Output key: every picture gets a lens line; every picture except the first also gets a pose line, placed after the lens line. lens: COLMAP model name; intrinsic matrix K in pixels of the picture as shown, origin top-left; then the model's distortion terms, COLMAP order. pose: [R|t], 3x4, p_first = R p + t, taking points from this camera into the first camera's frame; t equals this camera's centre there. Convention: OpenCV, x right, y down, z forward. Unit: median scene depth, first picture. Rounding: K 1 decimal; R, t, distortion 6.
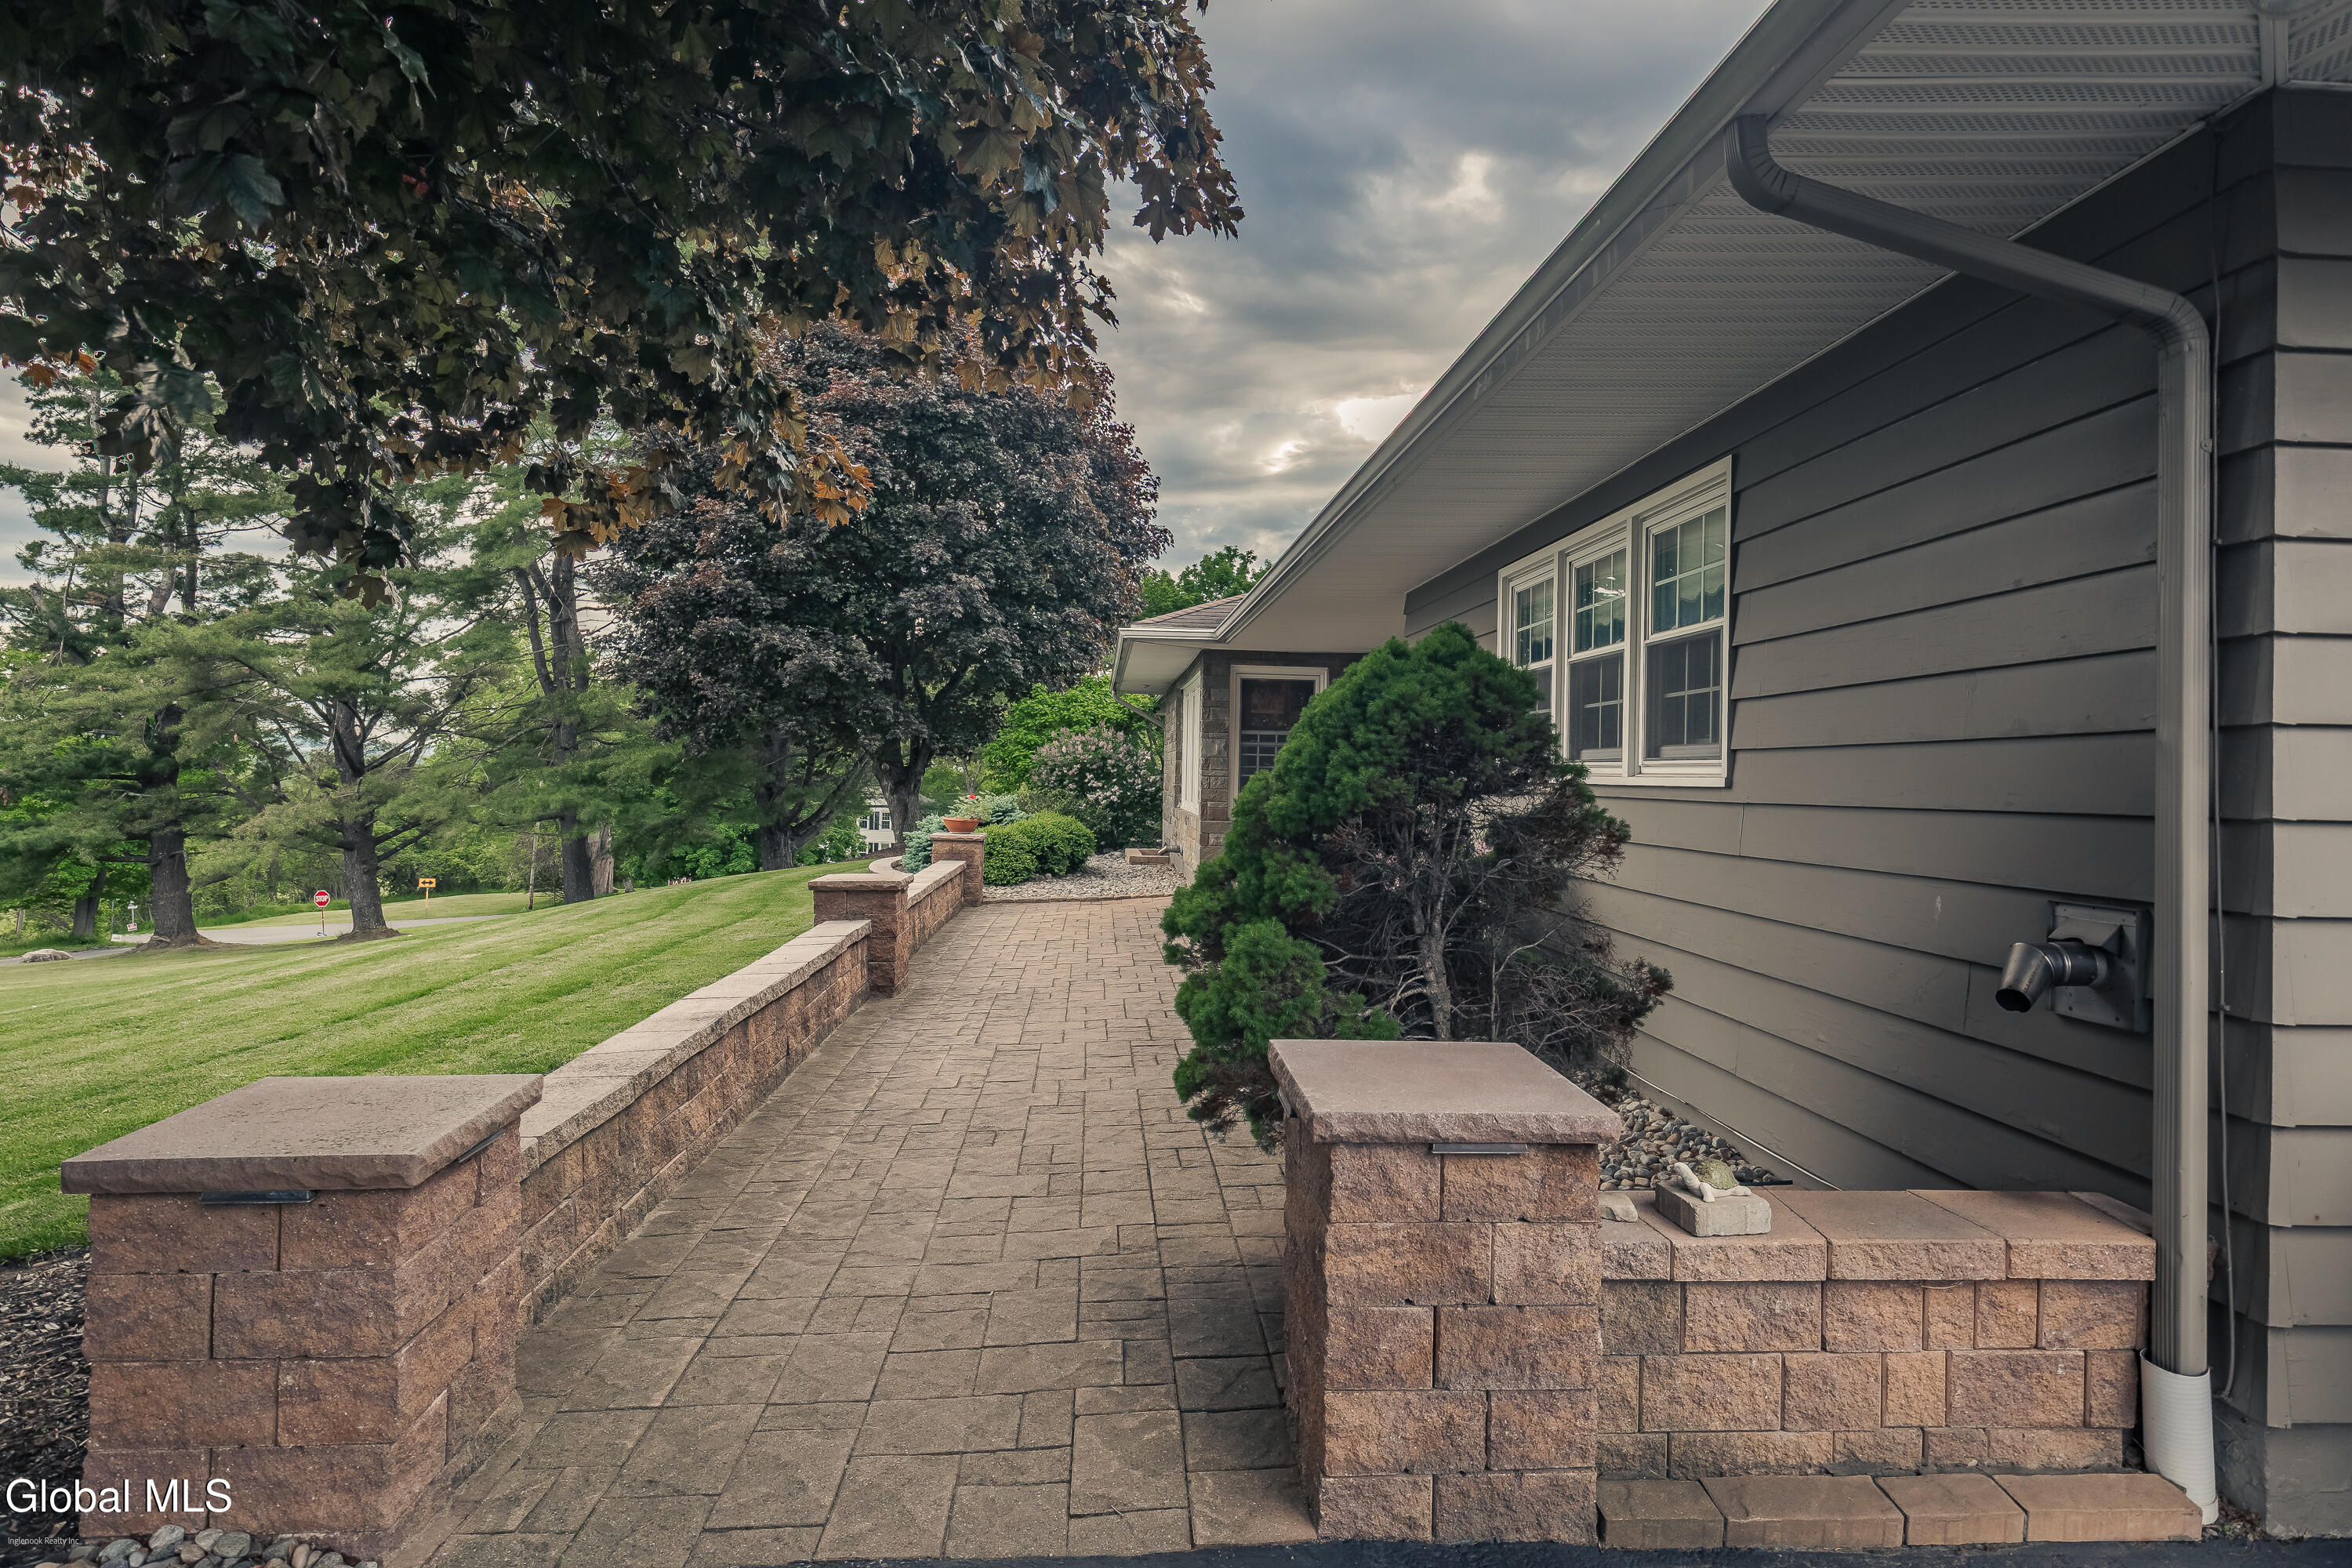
lens RADIAL K [[1356.1, 0, 1174.2], [0, 1356.1, 778.4], [0, 0, 1]] dist [0.000451, 0.000005]
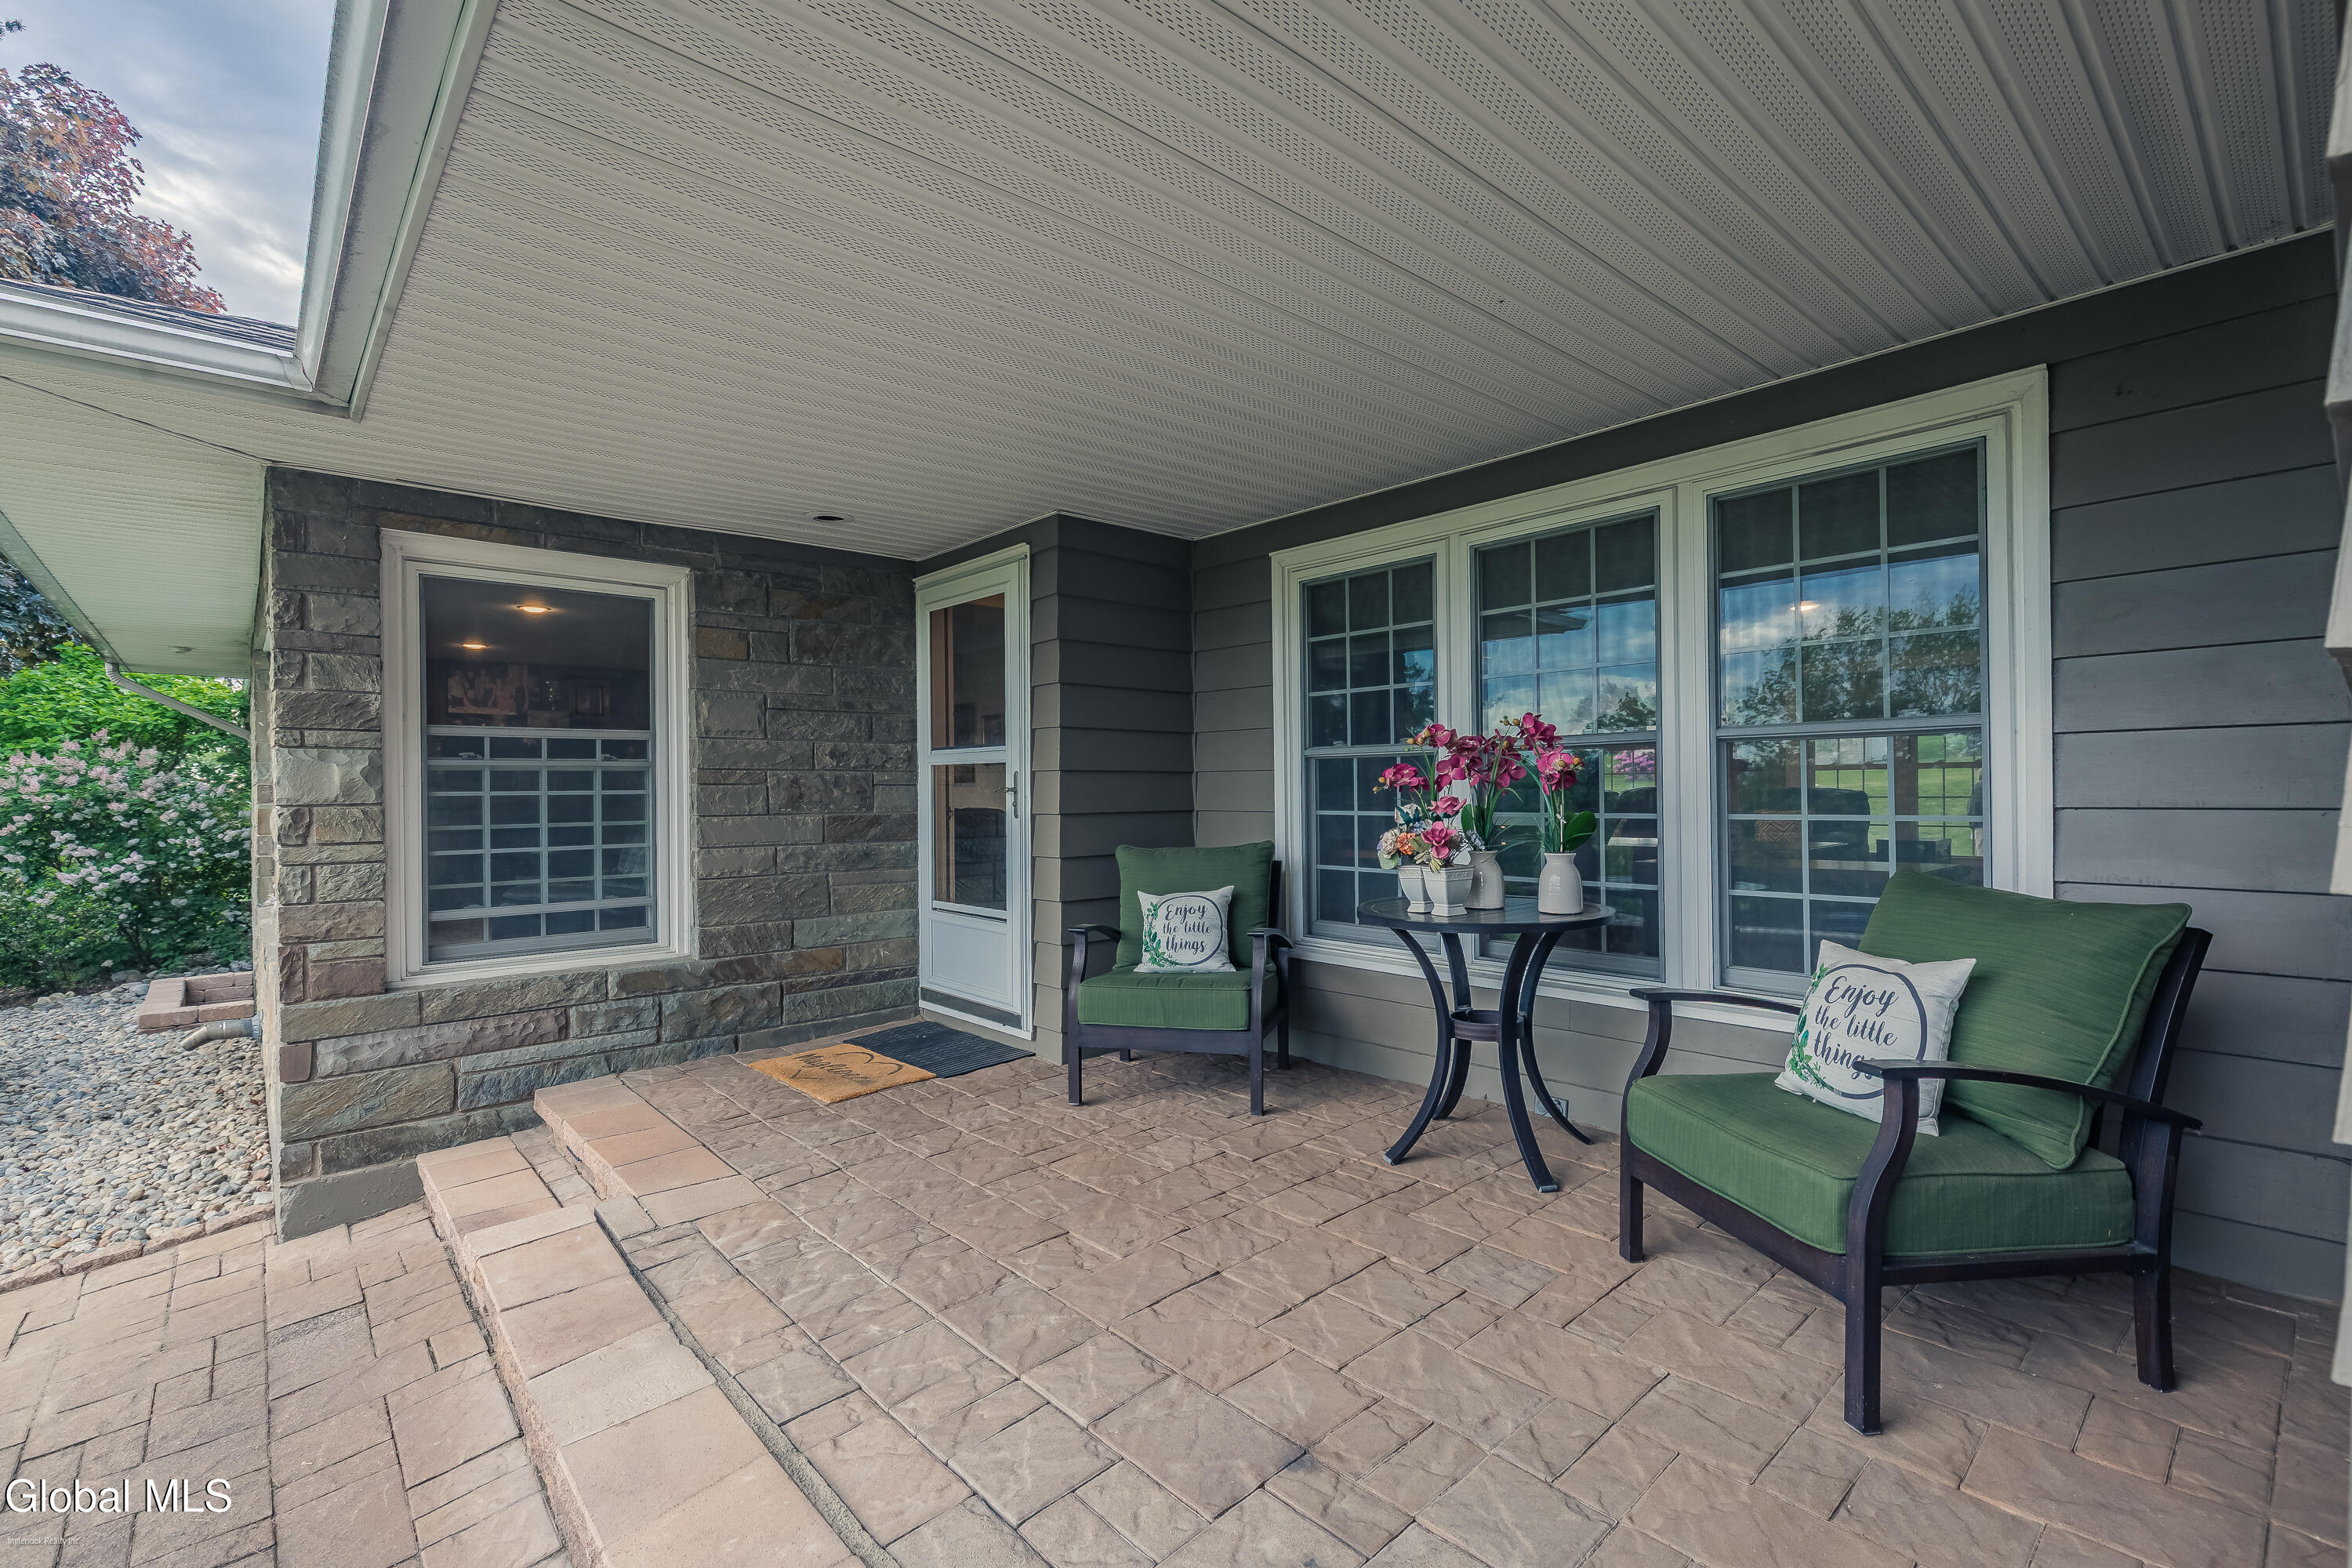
lens RADIAL K [[1053.2, 0, 1175.1], [0, 1053.2, 795.8], [0, 0, 1]] dist [-0.001141, -0.000025]
pose [[0.785161, -0.020991, 0.618936, 0.021225], [0.022850, 0.999727, 0.004919, -0.009278], [-0.618870, 0.010281, 0.785426, 0.436816]]
